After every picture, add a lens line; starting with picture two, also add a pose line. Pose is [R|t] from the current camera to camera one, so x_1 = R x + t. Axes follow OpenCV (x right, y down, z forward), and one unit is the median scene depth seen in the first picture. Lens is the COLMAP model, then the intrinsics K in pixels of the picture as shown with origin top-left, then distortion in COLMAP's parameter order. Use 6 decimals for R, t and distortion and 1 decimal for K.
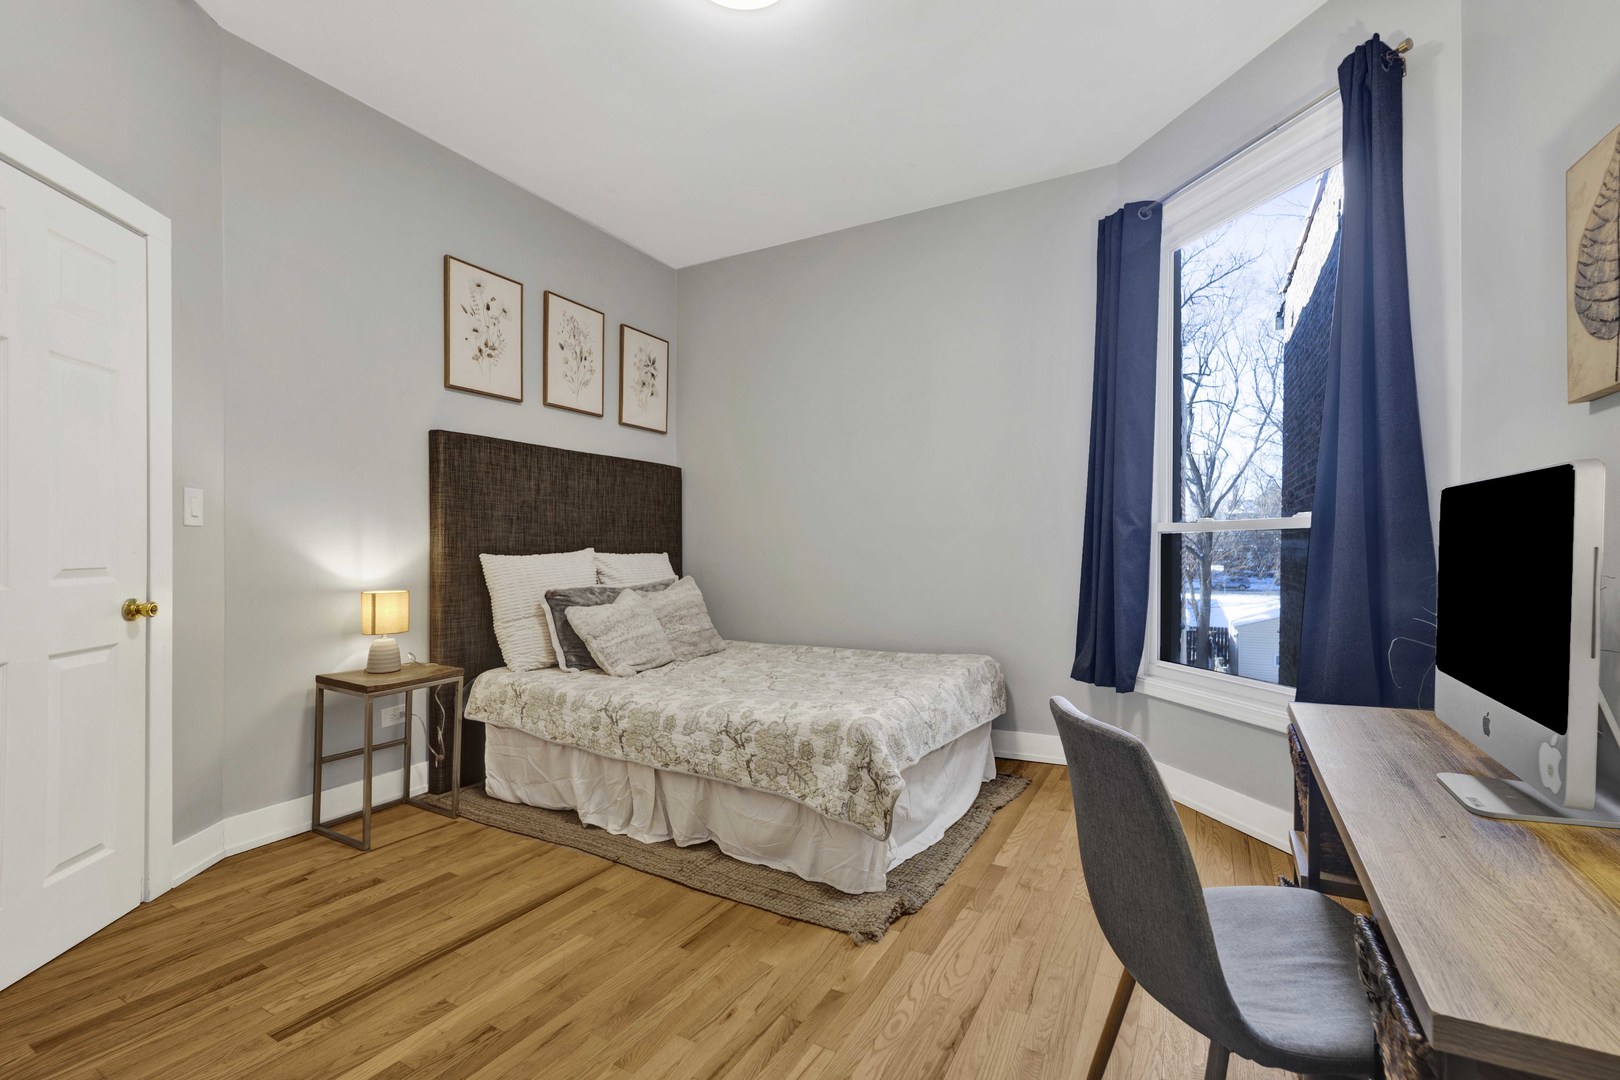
lens RADIAL K [[682.2, 0, 812.6], [0, 682.2, 548.7], [0, 0, 1]] dist [-0.021821, -0.000434]
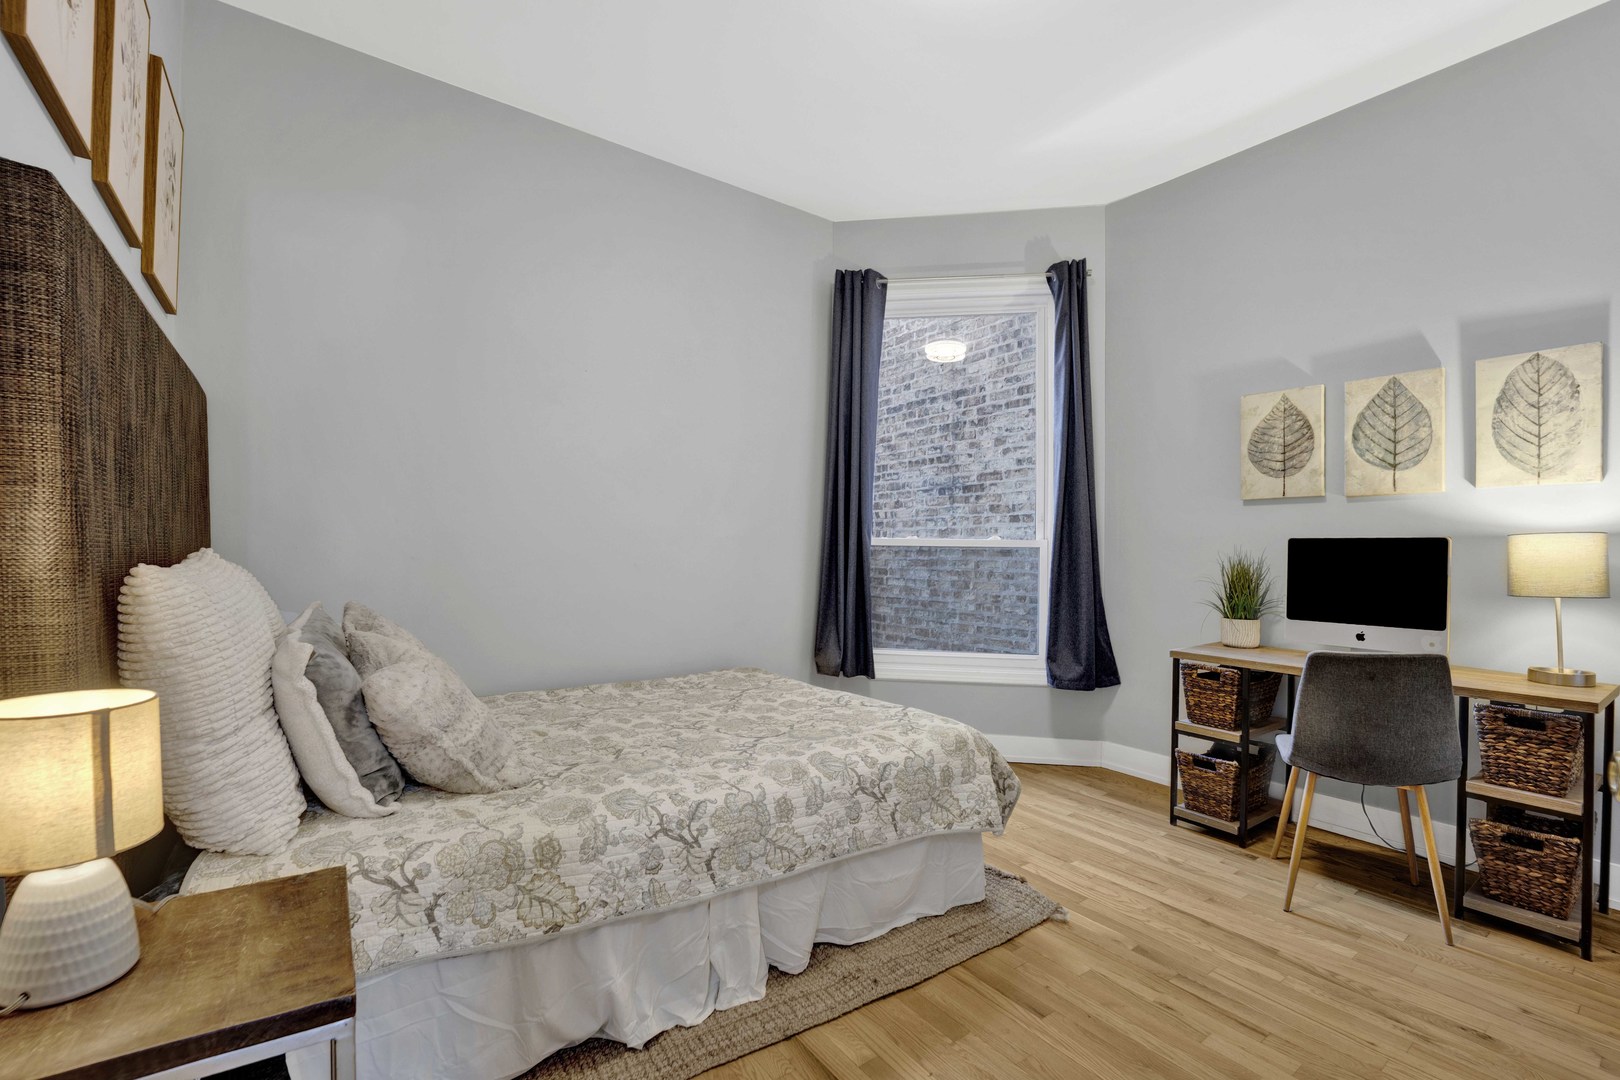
lens RADIAL K [[711.8, 0, 807.5], [0, 711.8, 562.6], [0, 0, 1]] dist [-0.023130, -0.000069]
pose [[0.423513, -0.000753, 0.905890, -0.883366], [-0.015000, 0.999857, 0.007844, -0.001792], [-0.905766, -0.016911, 0.423441, 0.692809]]
